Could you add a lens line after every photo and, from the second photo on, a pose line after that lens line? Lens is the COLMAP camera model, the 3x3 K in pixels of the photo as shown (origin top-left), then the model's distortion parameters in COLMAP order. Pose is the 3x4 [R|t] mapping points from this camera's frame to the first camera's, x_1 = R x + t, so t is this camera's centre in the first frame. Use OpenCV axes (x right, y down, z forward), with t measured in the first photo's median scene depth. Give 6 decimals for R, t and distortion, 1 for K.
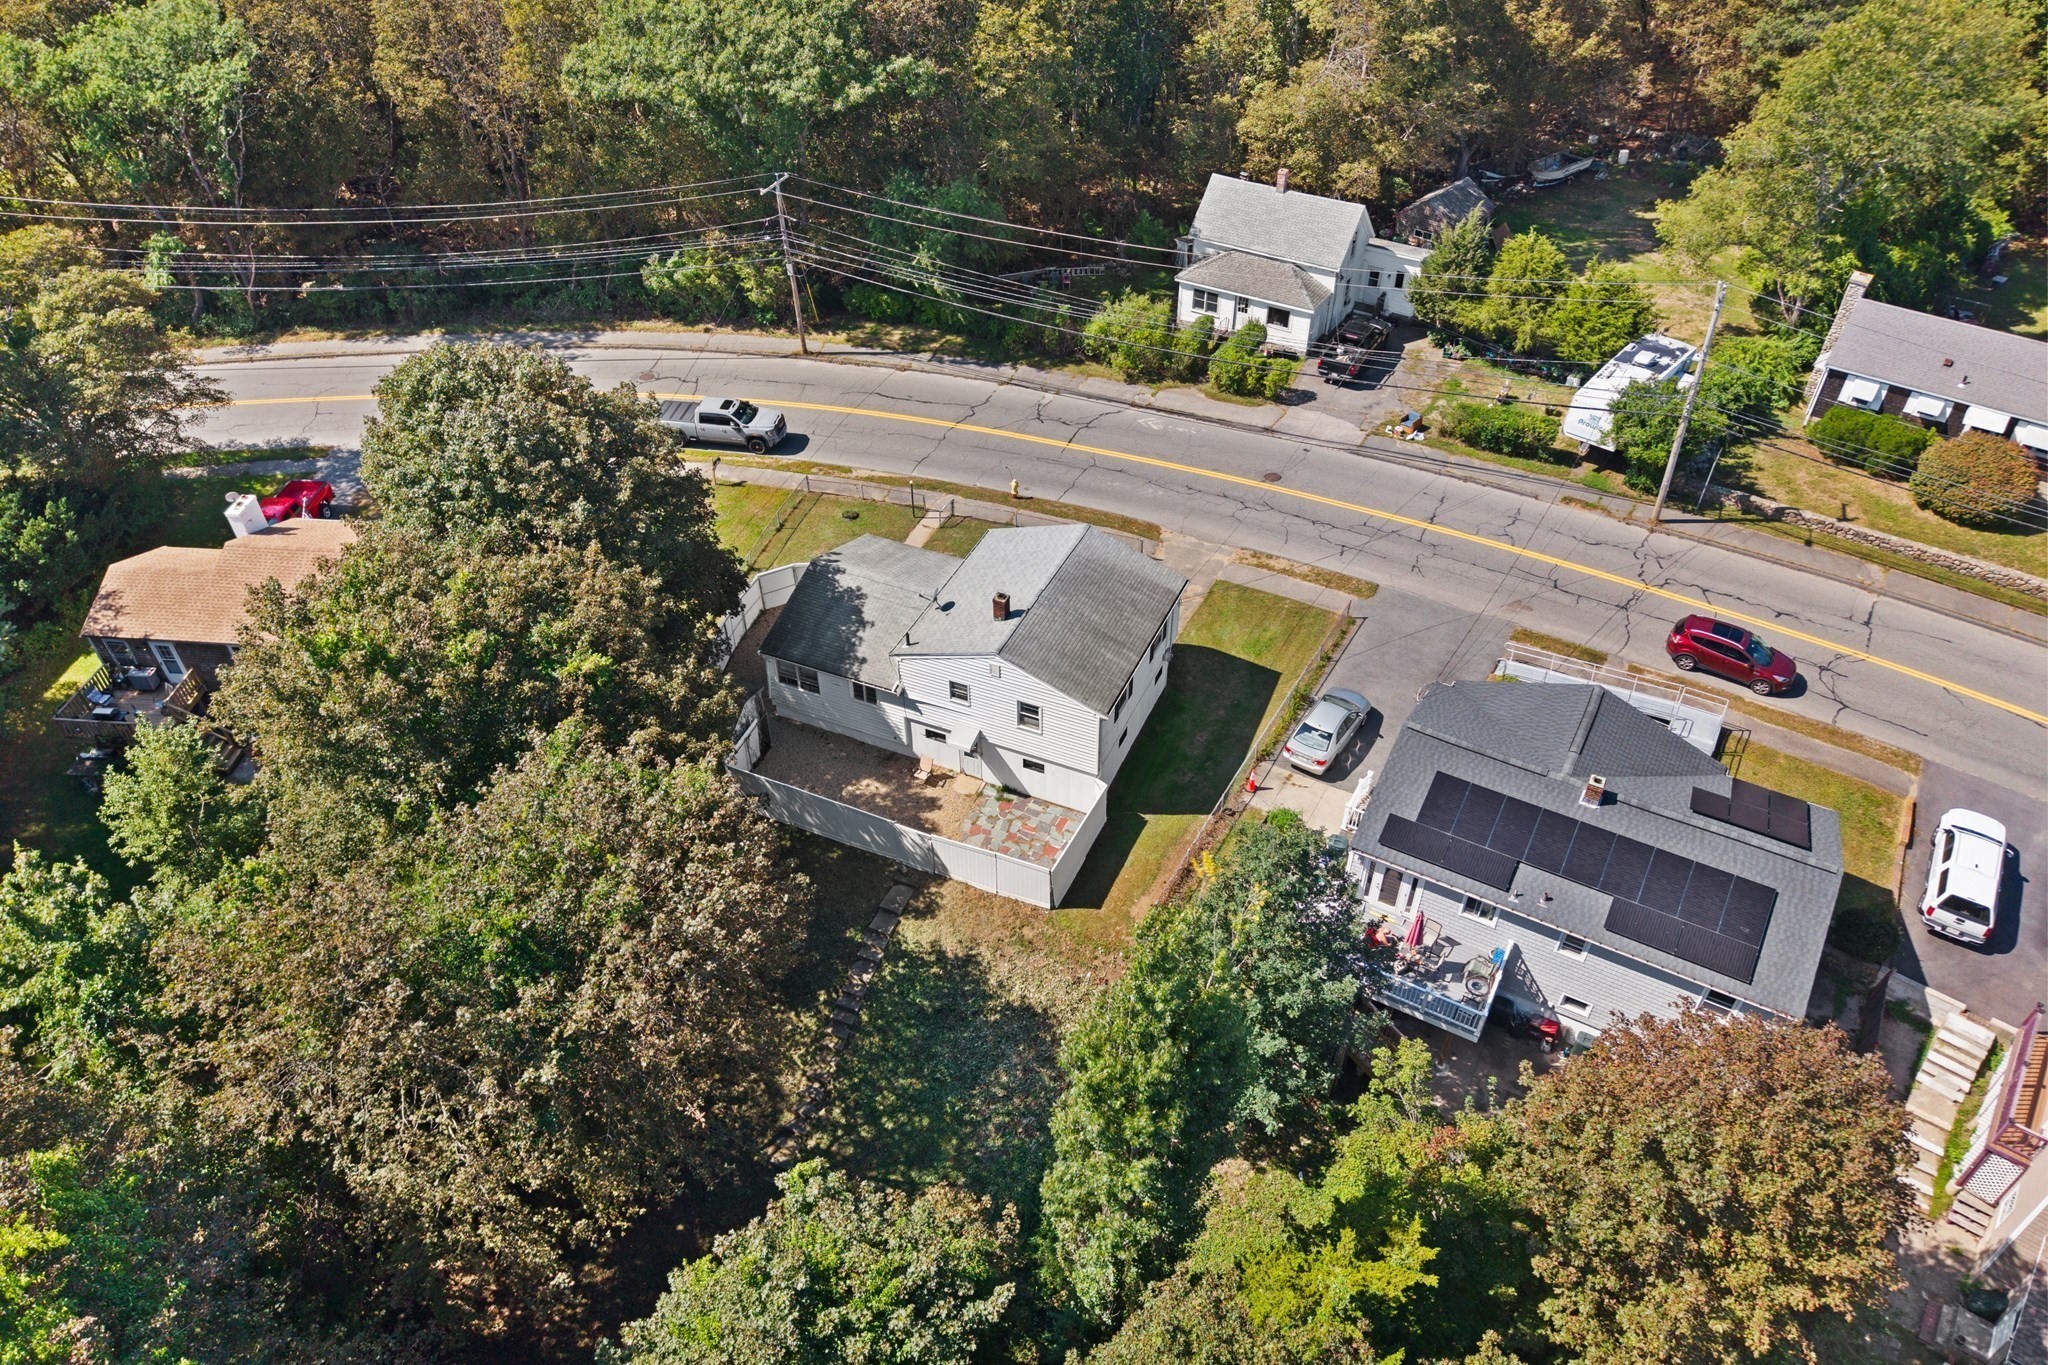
lens RADIAL K [[1380.4, 0, 1036.1], [0, 1380.4, 690.8], [0, 0, 1]] dist [0.023811, -0.023564]
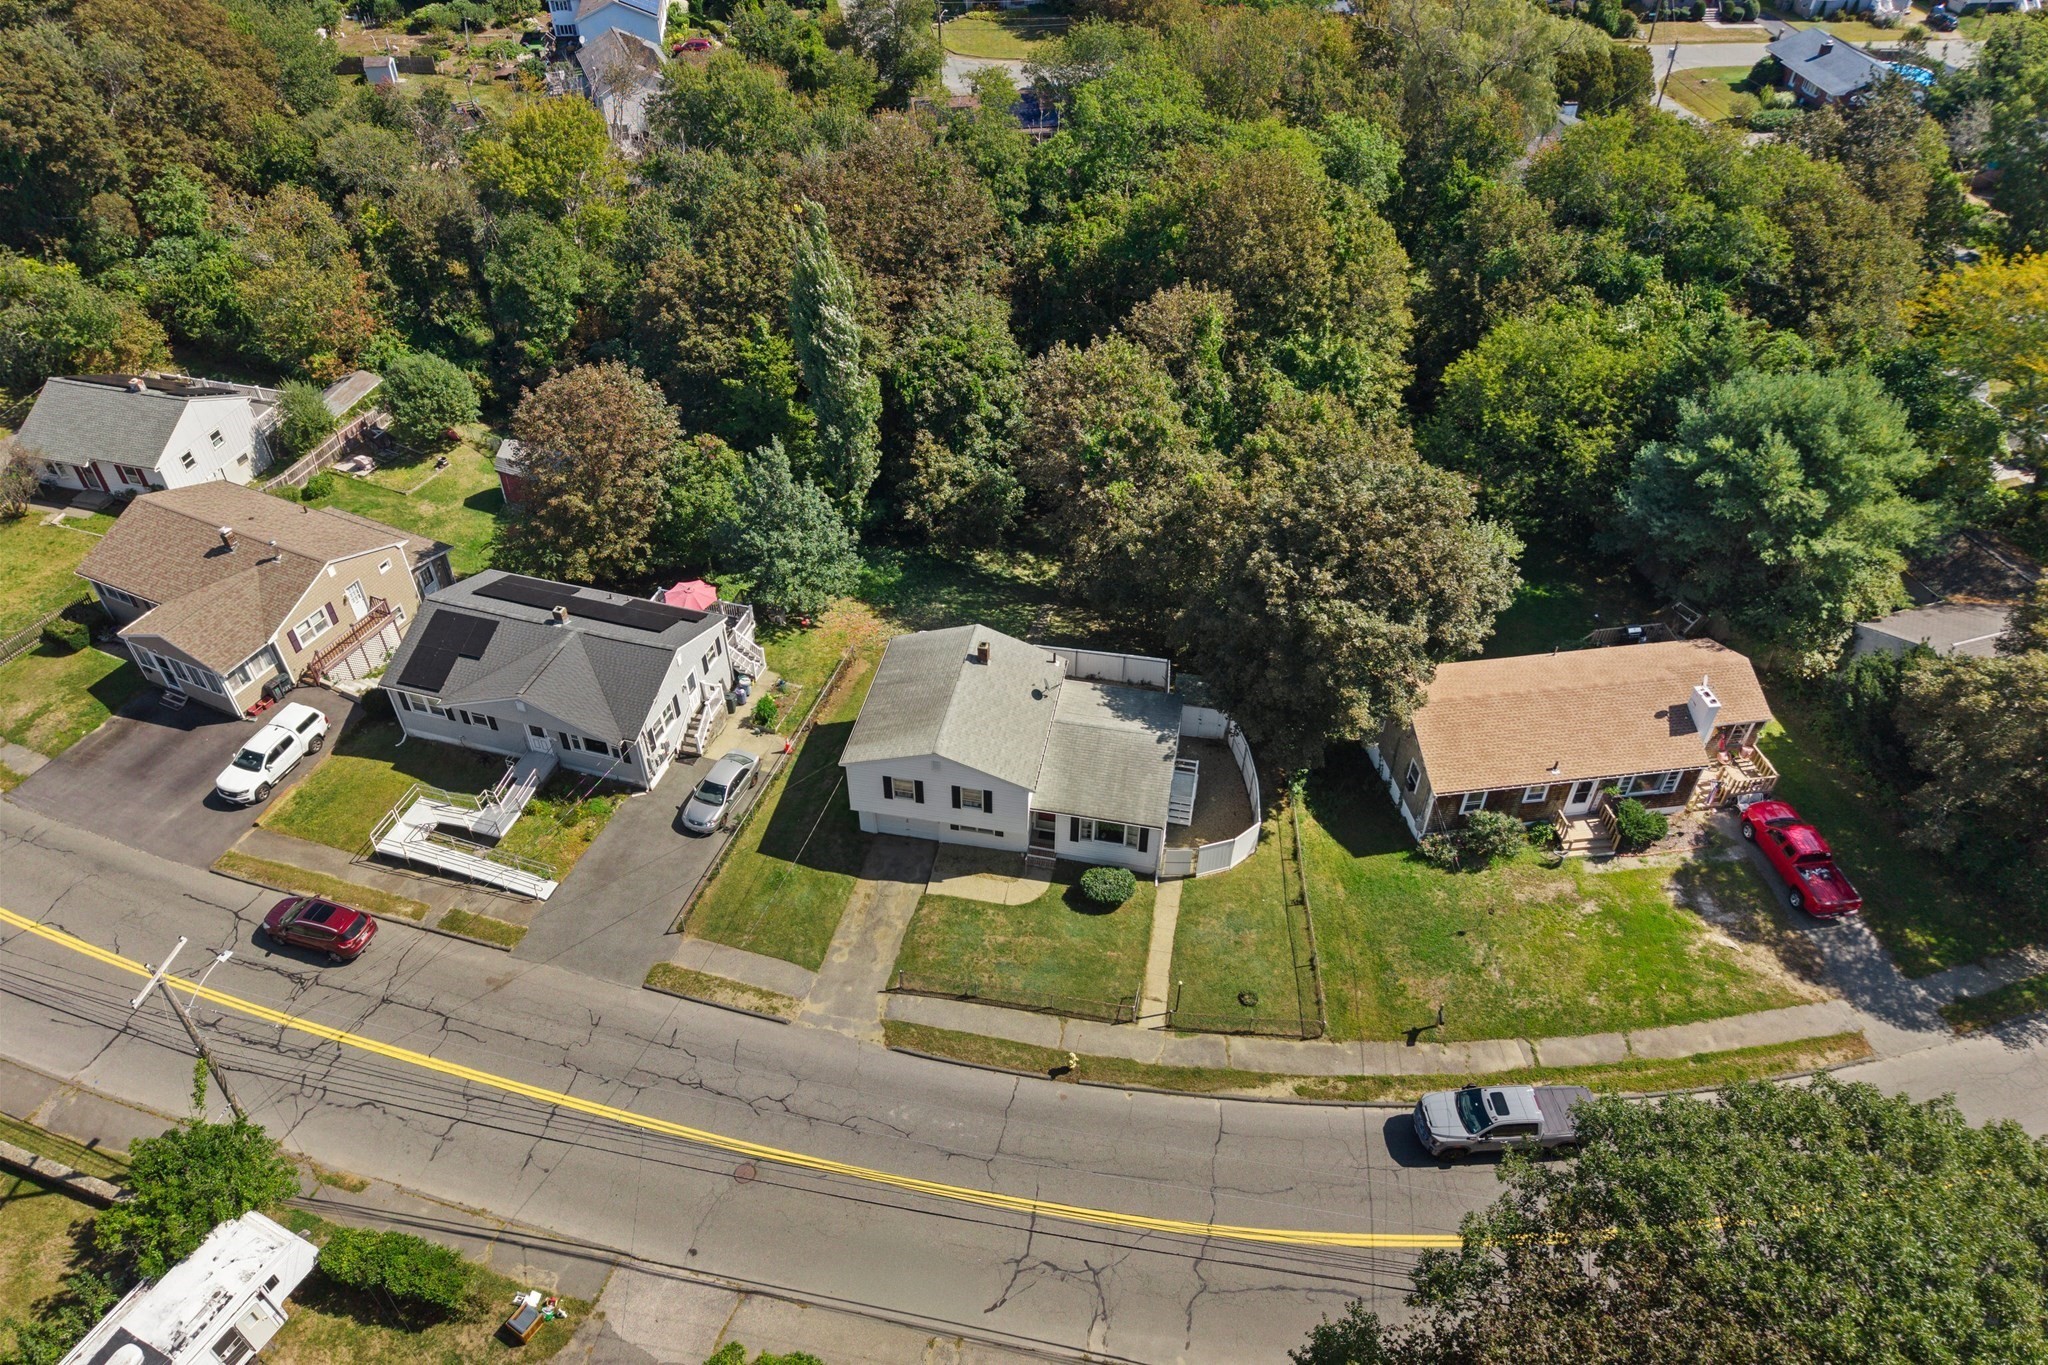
lens RADIAL K [[1380.4, 0, 1017.8], [0, 1380.4, 668.1], [0, 0, 1]] dist [0.023811, -0.023564]
pose [[-0.975854, 0.149518, -0.159230, 0.137092], [-0.137908, 0.143557, 0.979986, -1.216029], [0.169384, 0.978282, -0.119471, 1.094497]]
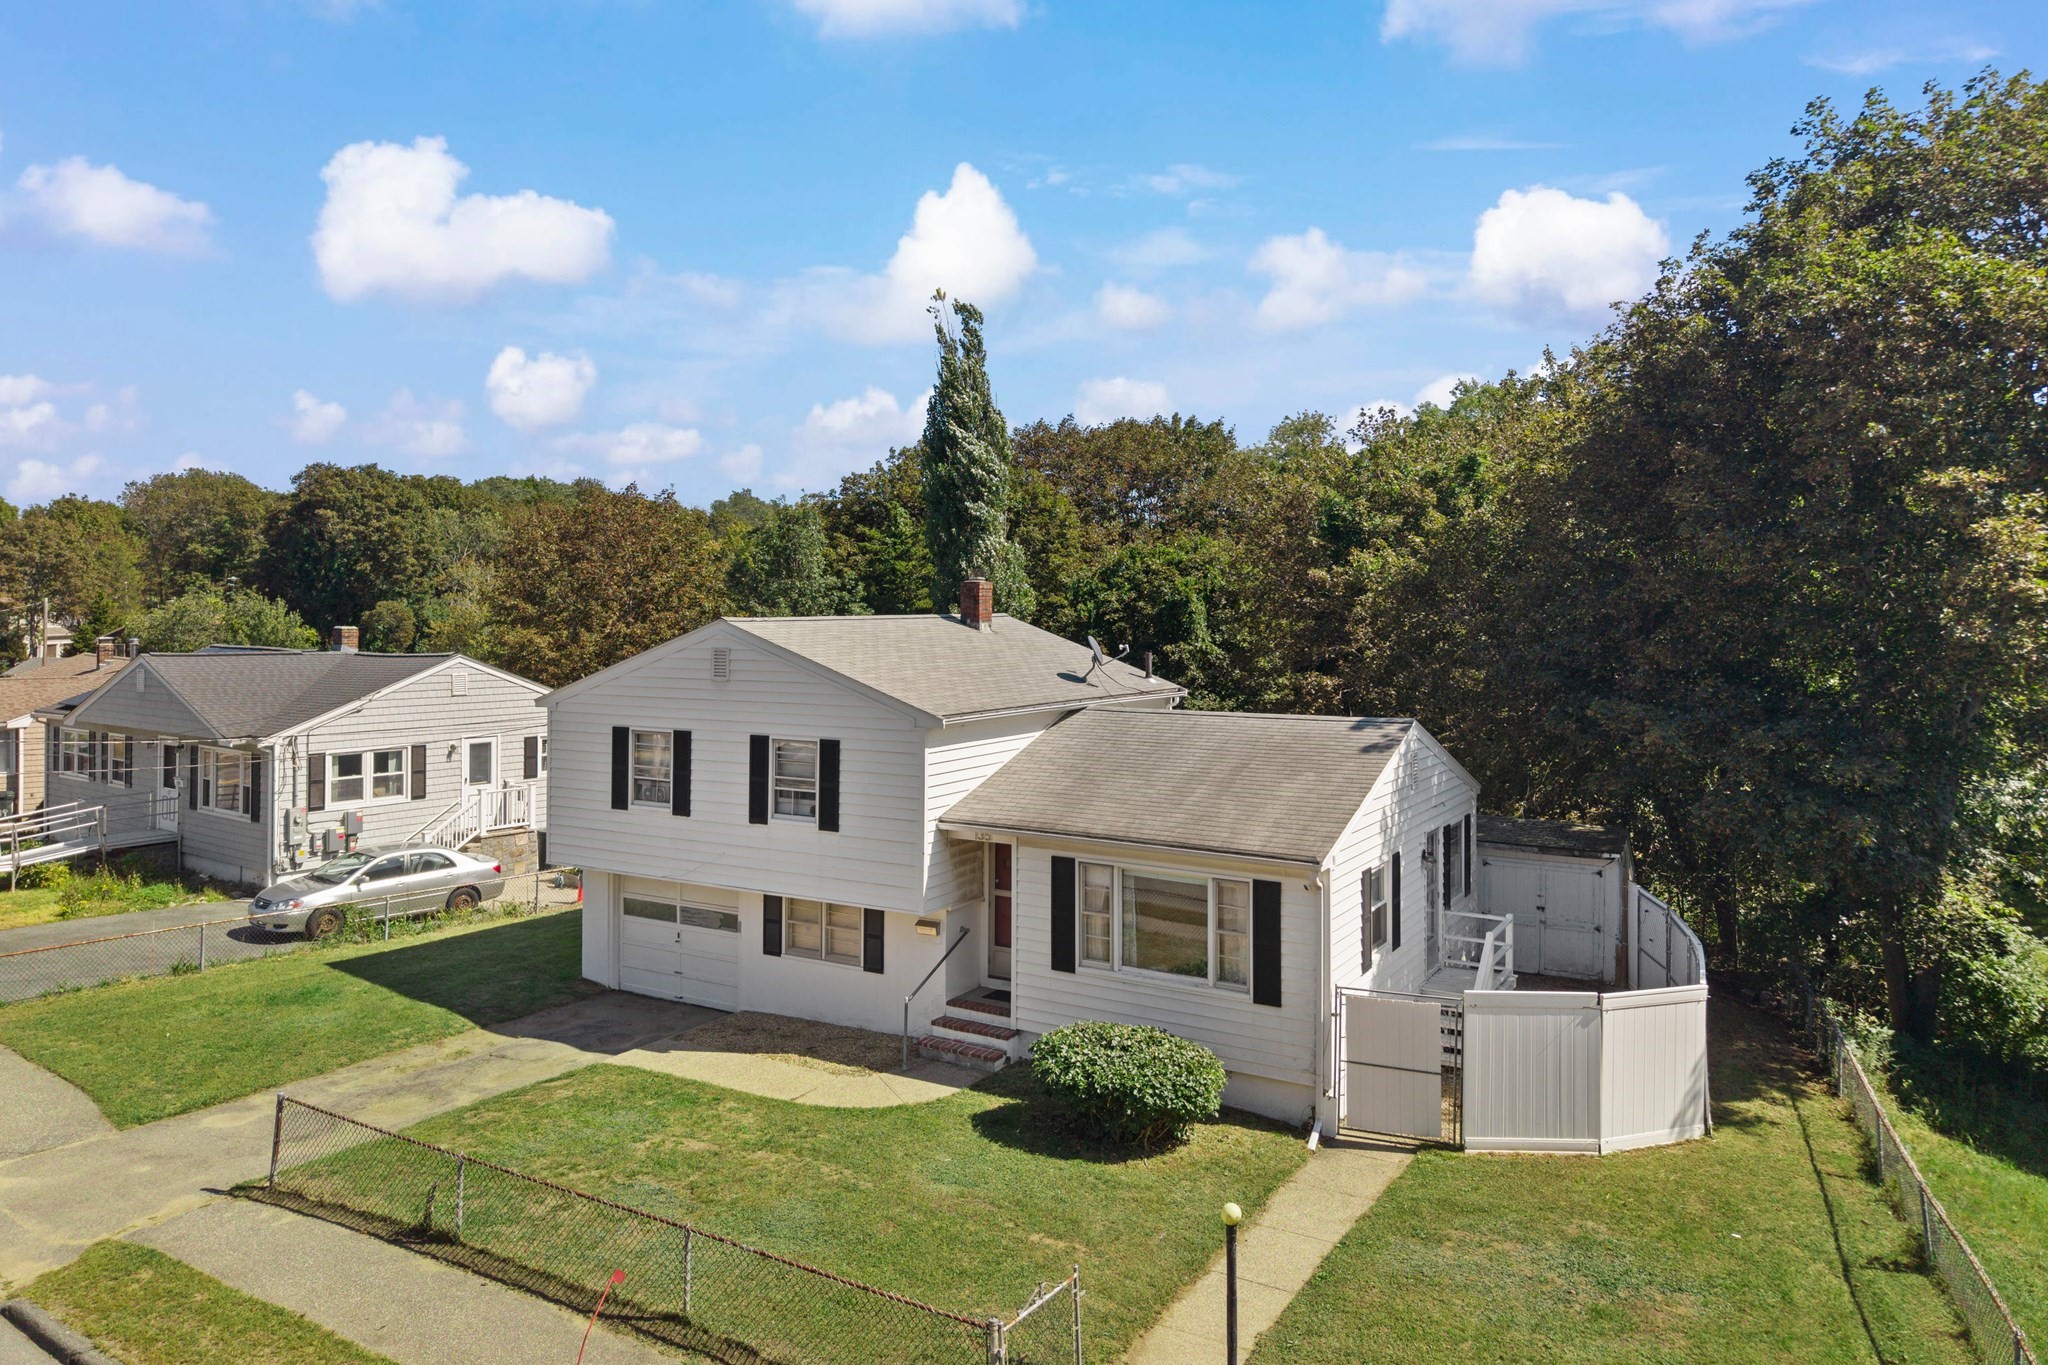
lens RADIAL K [[1380.4, 0, 1004.5], [0, 1380.4, 551.6], [0, 0, 1]] dist [0.023811, -0.023564]
pose [[-0.990279, 0.009342, 0.138783, -0.107556], [0.094147, 0.779476, 0.619317, -0.394167], [-0.102392, 0.626362, -0.772778, 1.323441]]
